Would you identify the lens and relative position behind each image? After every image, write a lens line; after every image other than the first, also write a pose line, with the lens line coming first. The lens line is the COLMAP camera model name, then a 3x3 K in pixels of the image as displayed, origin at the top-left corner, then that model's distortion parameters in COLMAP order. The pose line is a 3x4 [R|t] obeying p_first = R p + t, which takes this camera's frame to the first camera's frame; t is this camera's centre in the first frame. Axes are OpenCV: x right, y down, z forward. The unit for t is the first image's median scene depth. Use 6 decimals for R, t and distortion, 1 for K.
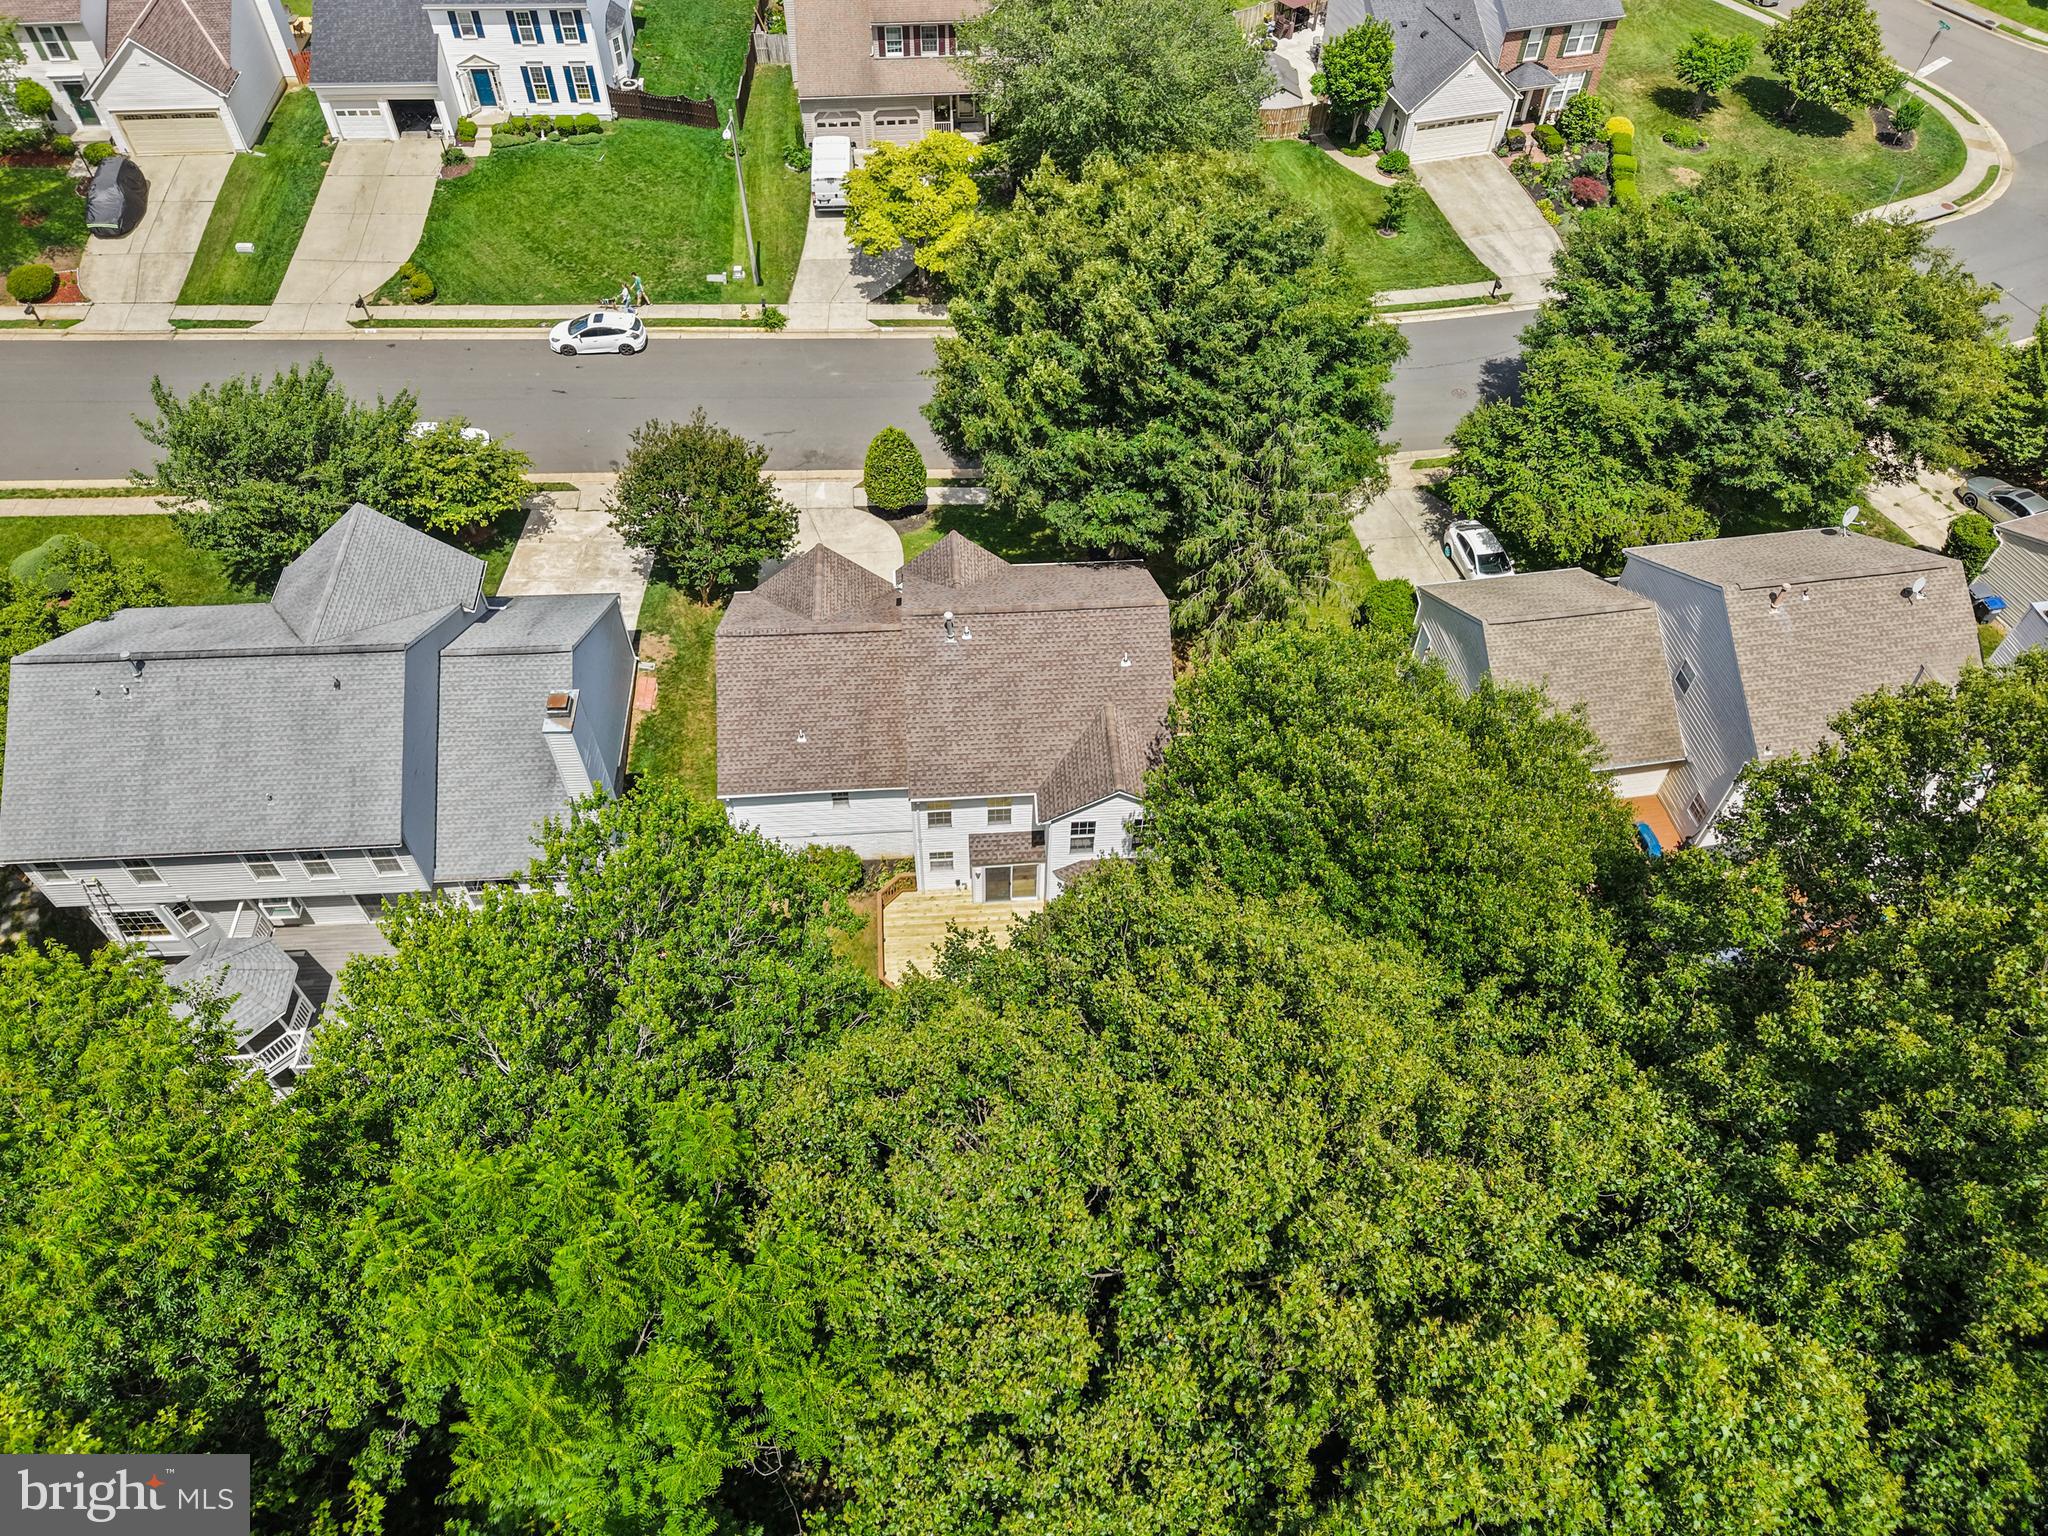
lens RADIAL K [[1431.0, 0, 1029.2], [0, 1431.0, 767.1], [0, 0, 1]] dist [0.000914, 0.000897]
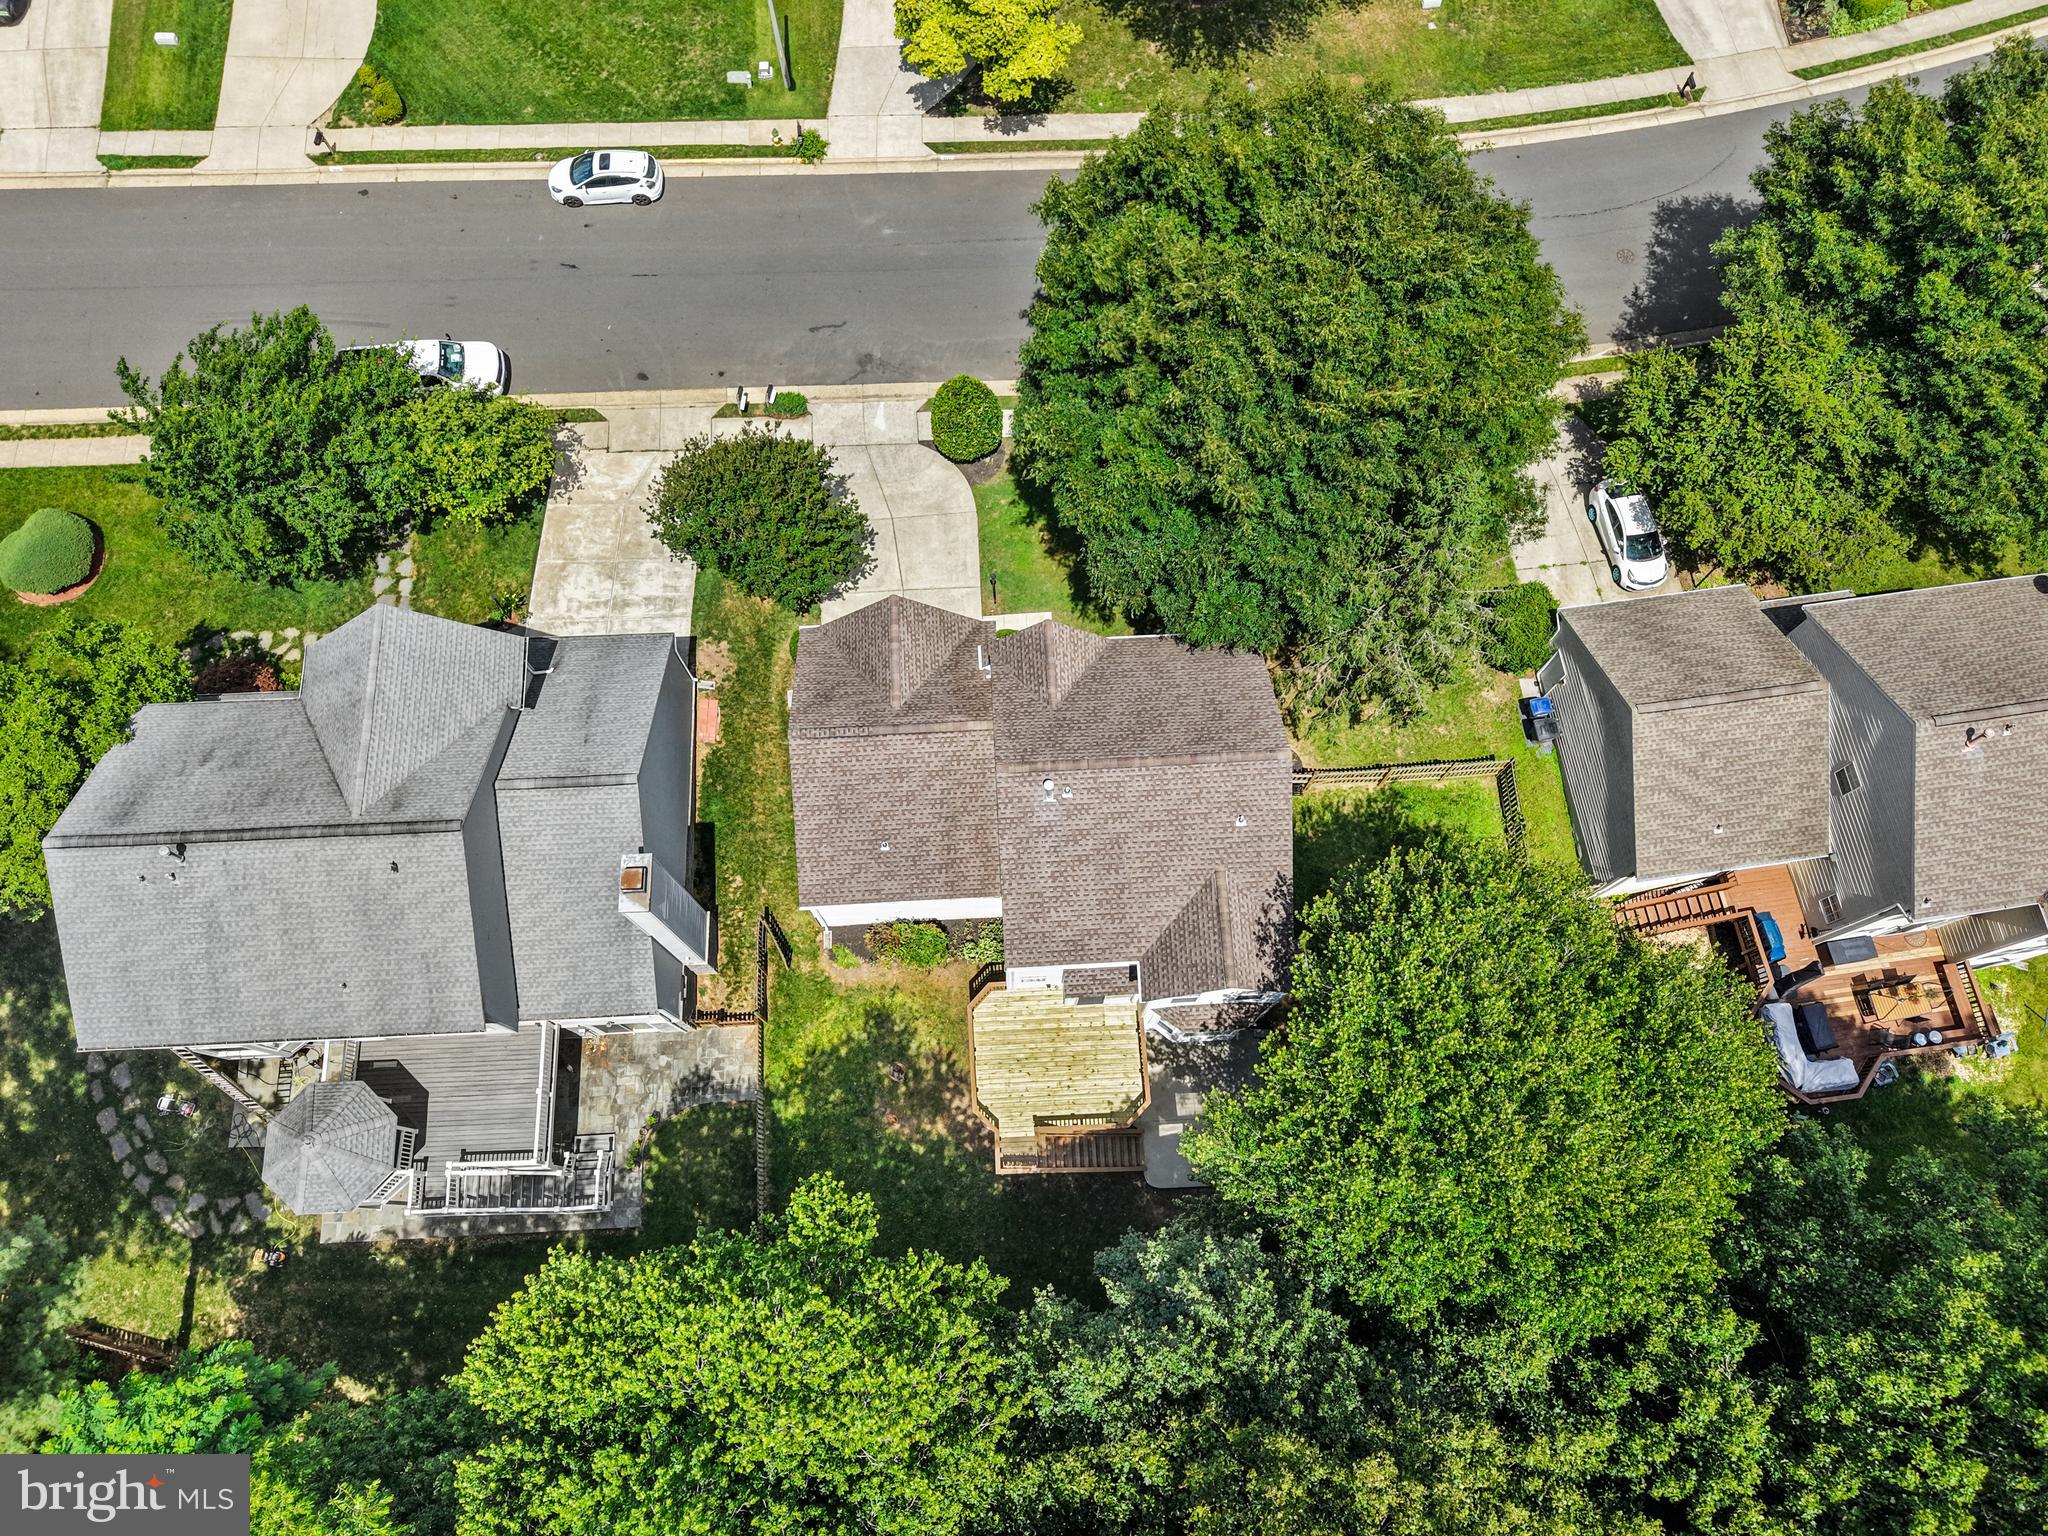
lens RADIAL K [[1416.7, 0, 1024.0], [0, 1416.7, 768.0], [0, 0, 1]] dist [0.009812, -0.004307]
pose [[0.999733, 0.013965, -0.018407, -0.039903], [-0.006593, 0.935972, 0.352012, -0.309615], [0.022144, -0.351796, 0.935815, 0.115750]]
